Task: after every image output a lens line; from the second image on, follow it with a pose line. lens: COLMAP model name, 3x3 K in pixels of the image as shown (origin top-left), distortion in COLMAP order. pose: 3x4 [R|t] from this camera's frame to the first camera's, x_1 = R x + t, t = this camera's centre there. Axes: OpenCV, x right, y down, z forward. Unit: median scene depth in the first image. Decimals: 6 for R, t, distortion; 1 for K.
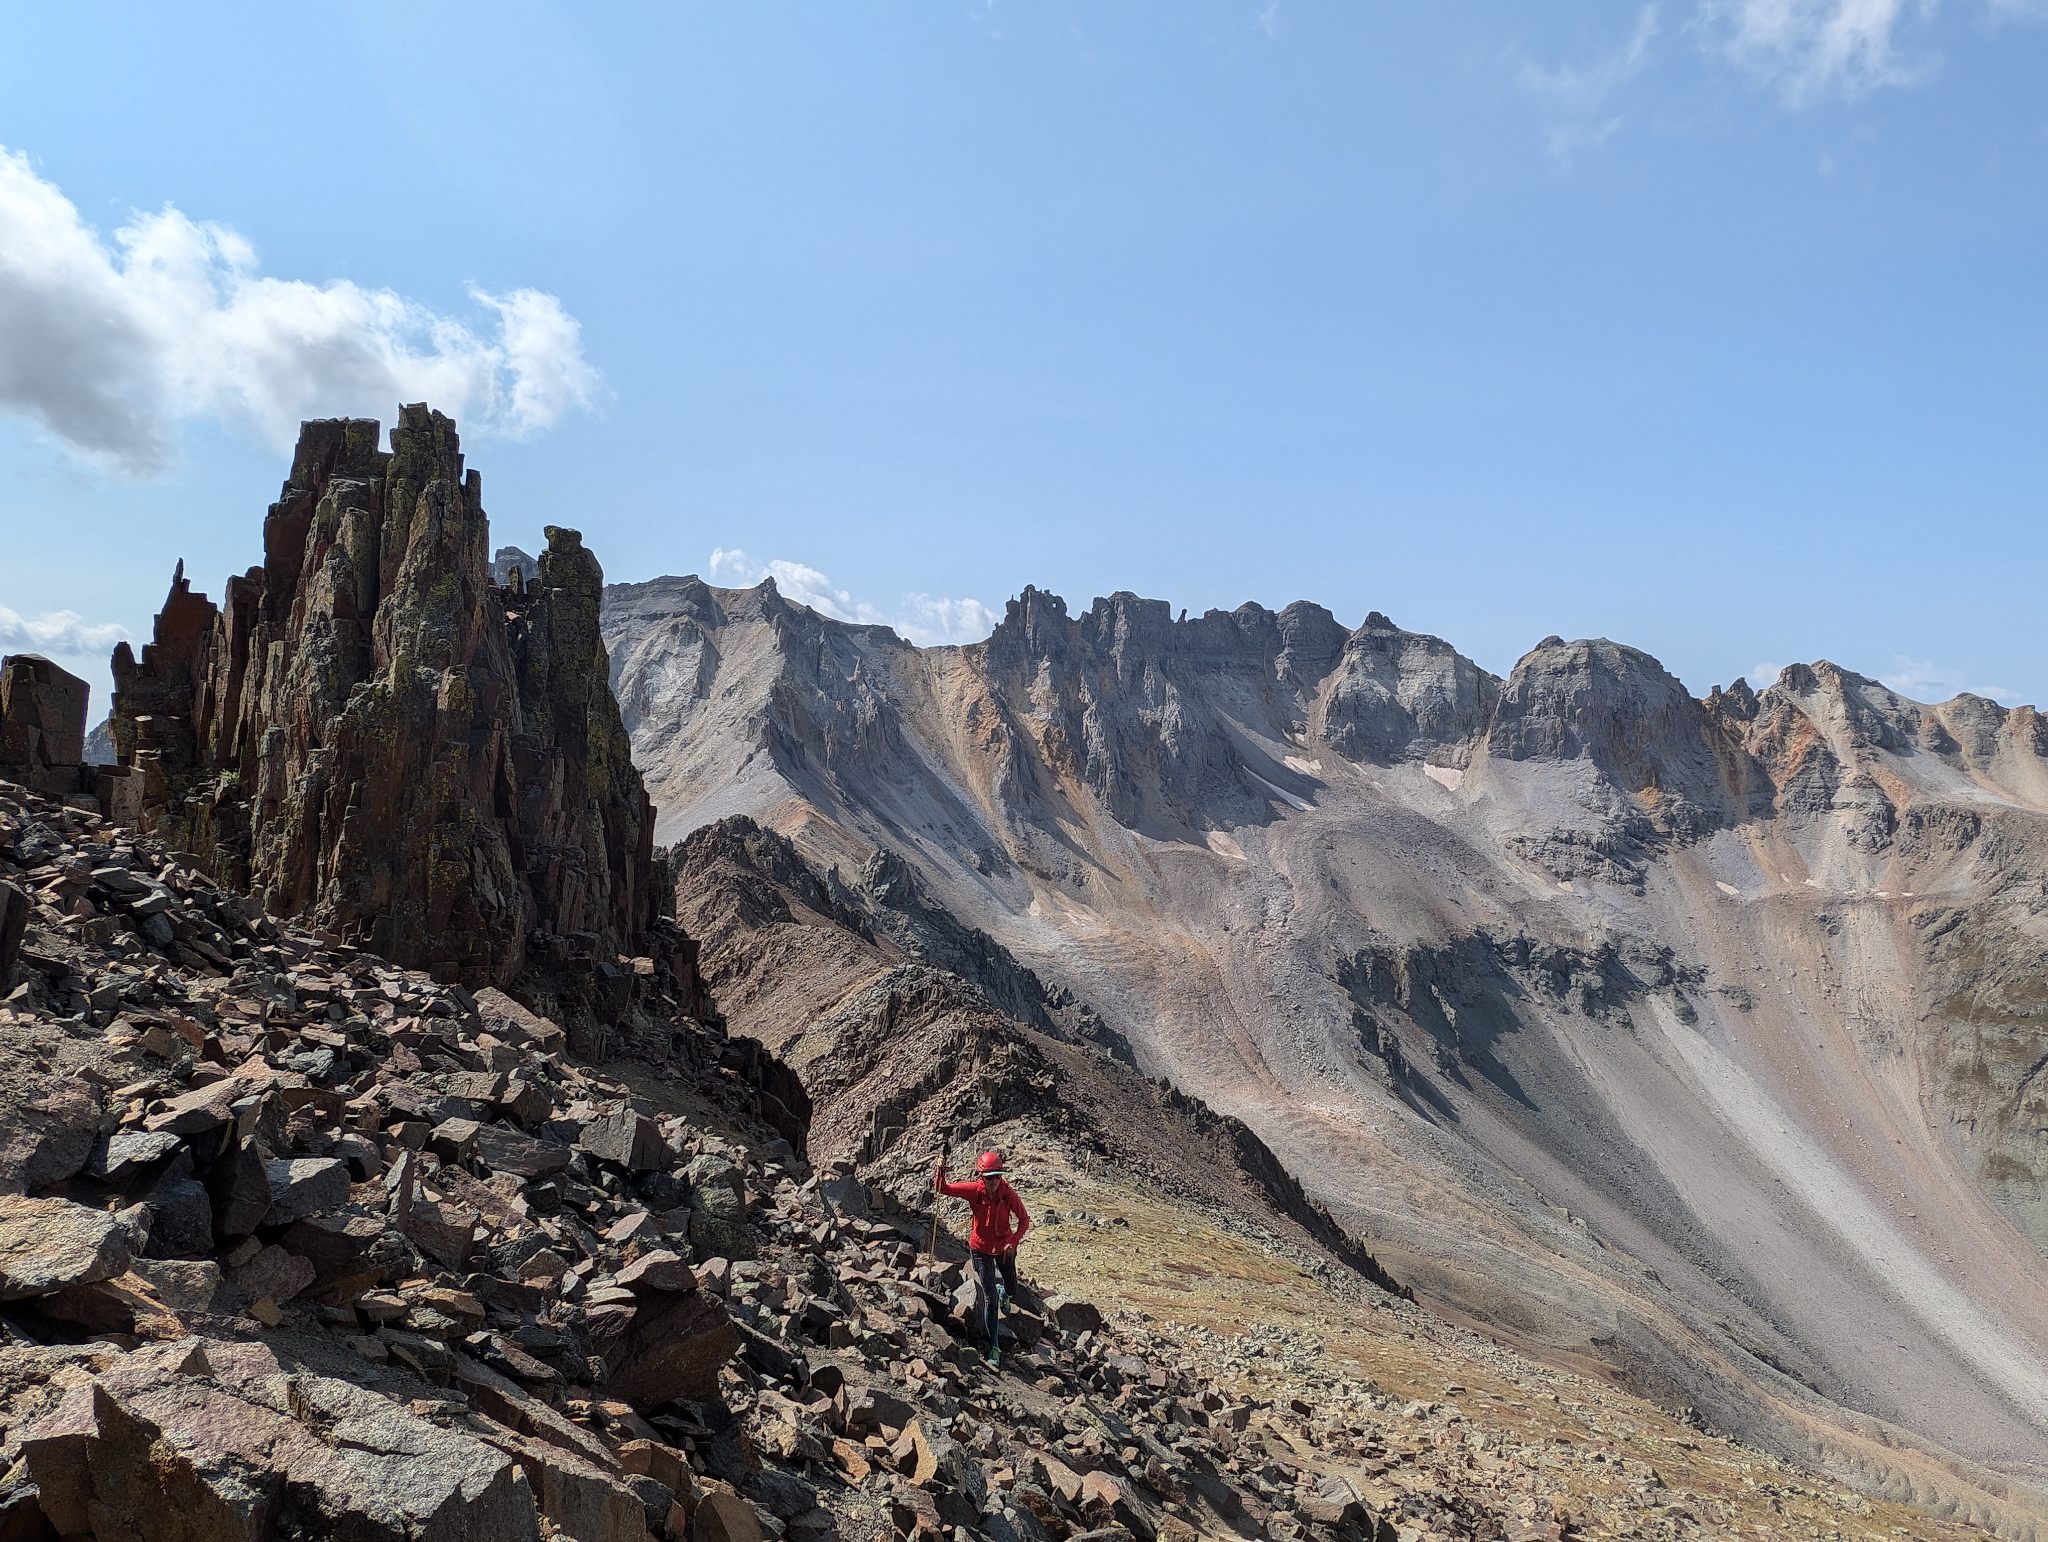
lens RADIAL K [[1418.9, 0, 1032.6], [0, 1418.9, 751.4], [0, 0, 1]] dist [0.018601, 0.000564]
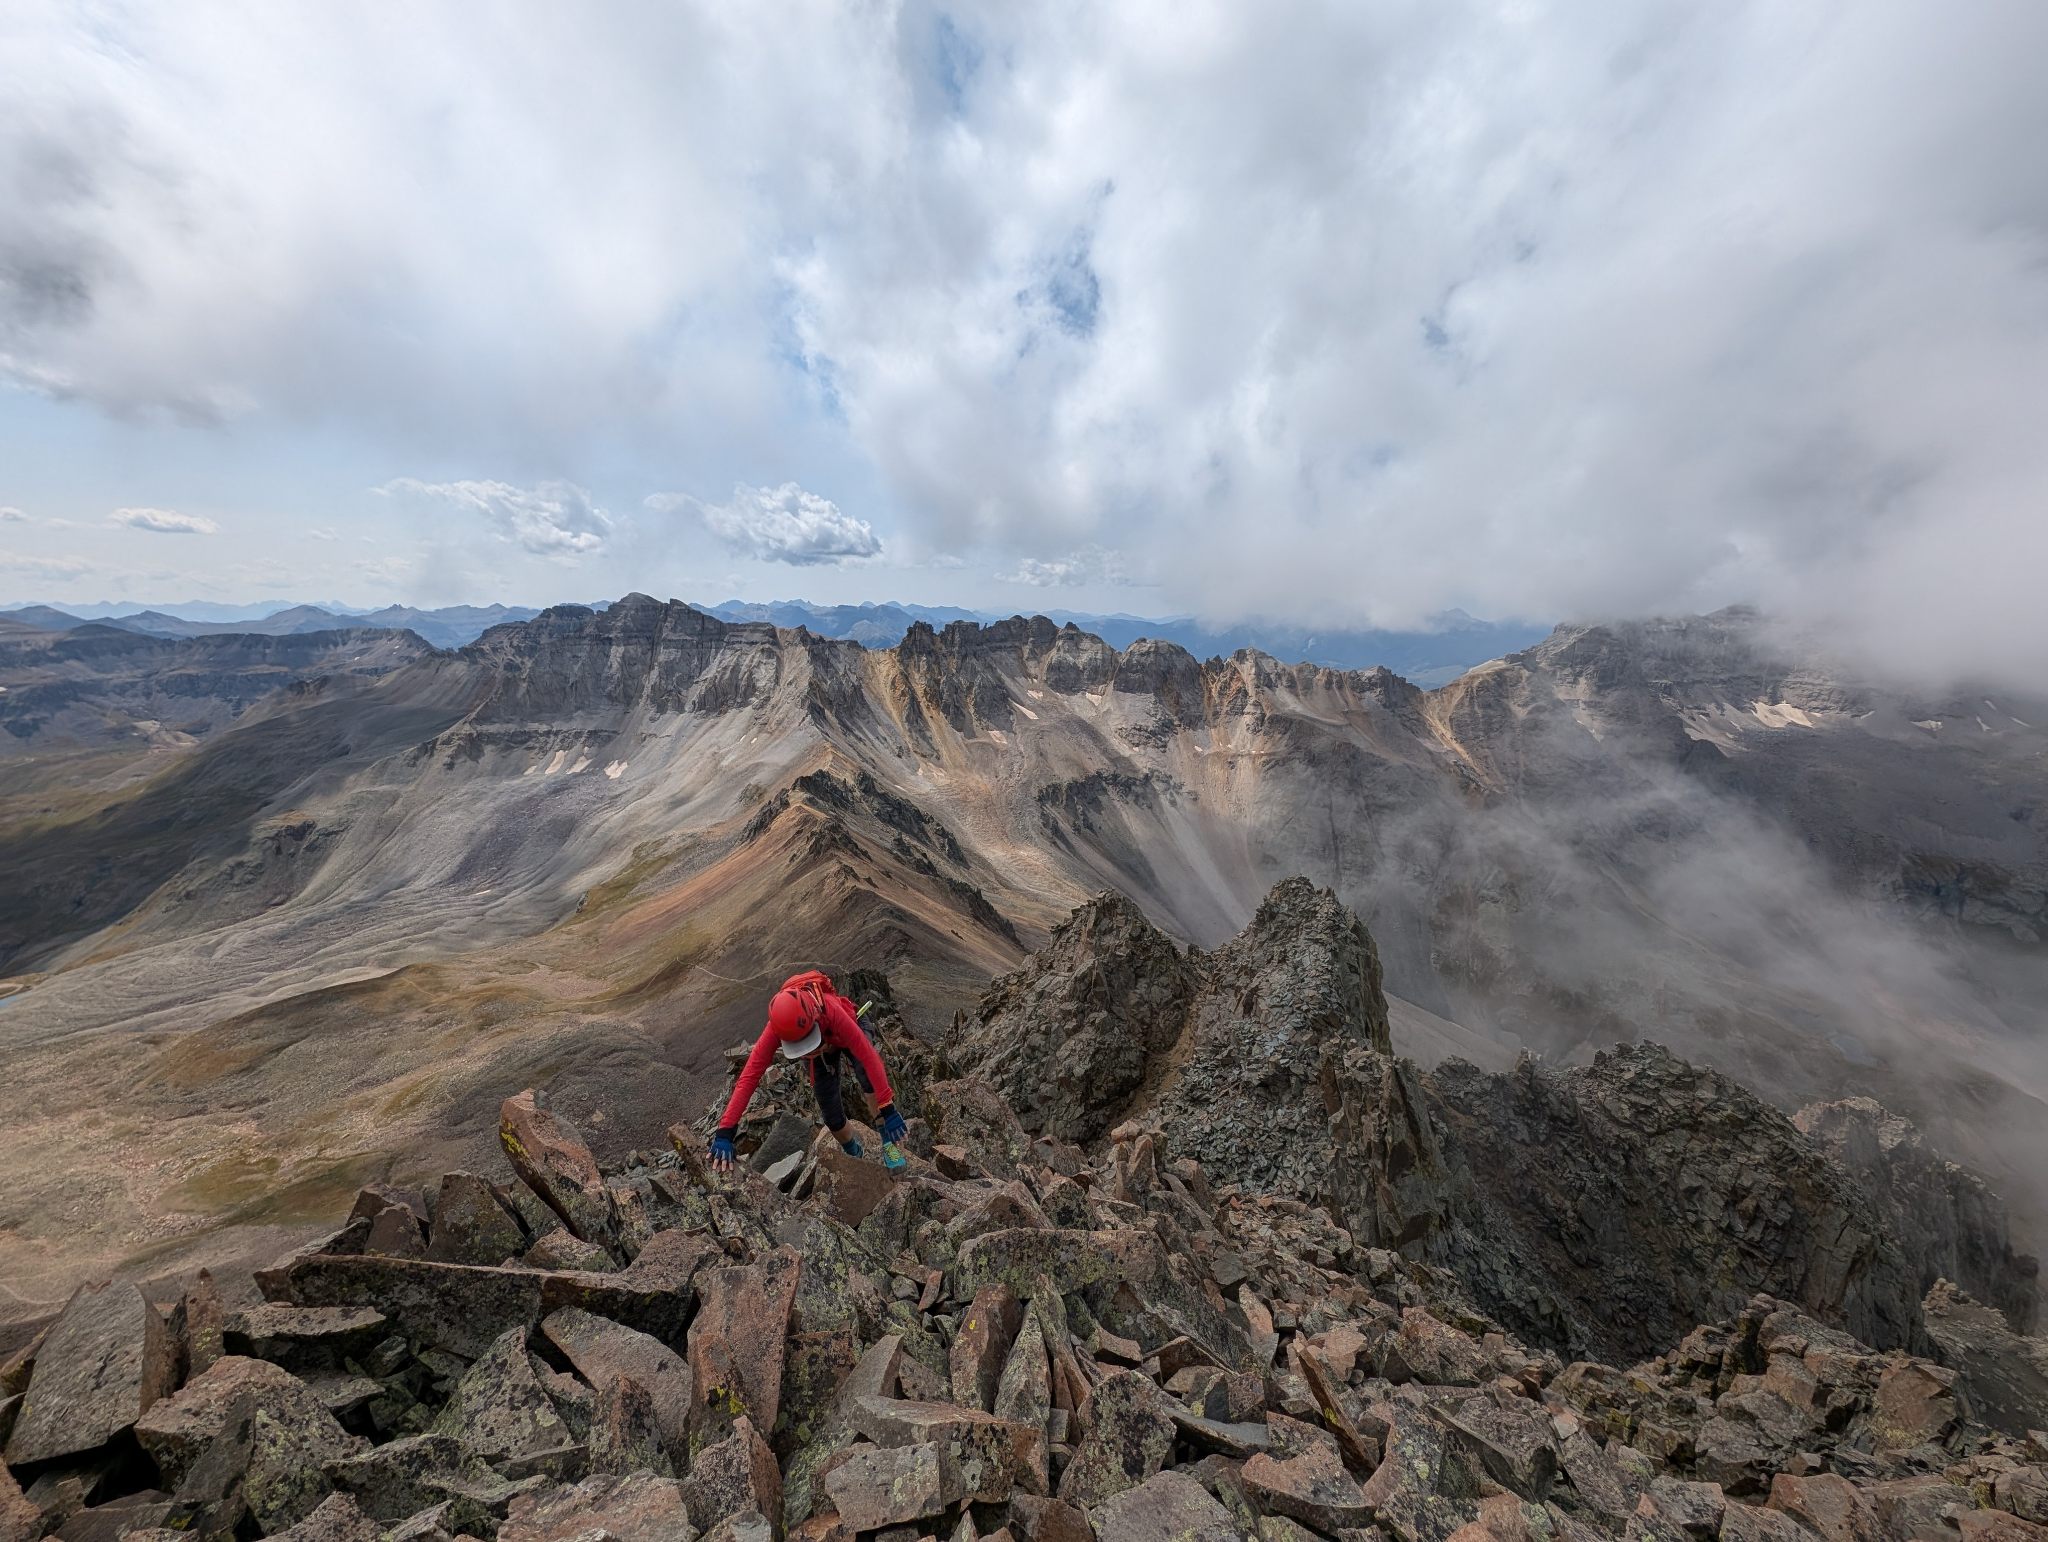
lens RADIAL K [[745.1, 0, 1020.2], [0, 745.1, 780.6], [0, 0, 1]] dist [0.005998, -0.009501]
pose [[0.992360, -0.016435, 0.122279, 0.012707], [-0.011148, 0.975089, 0.221533, -0.142365], [-0.122874, -0.221204, 0.967456, -0.259676]]
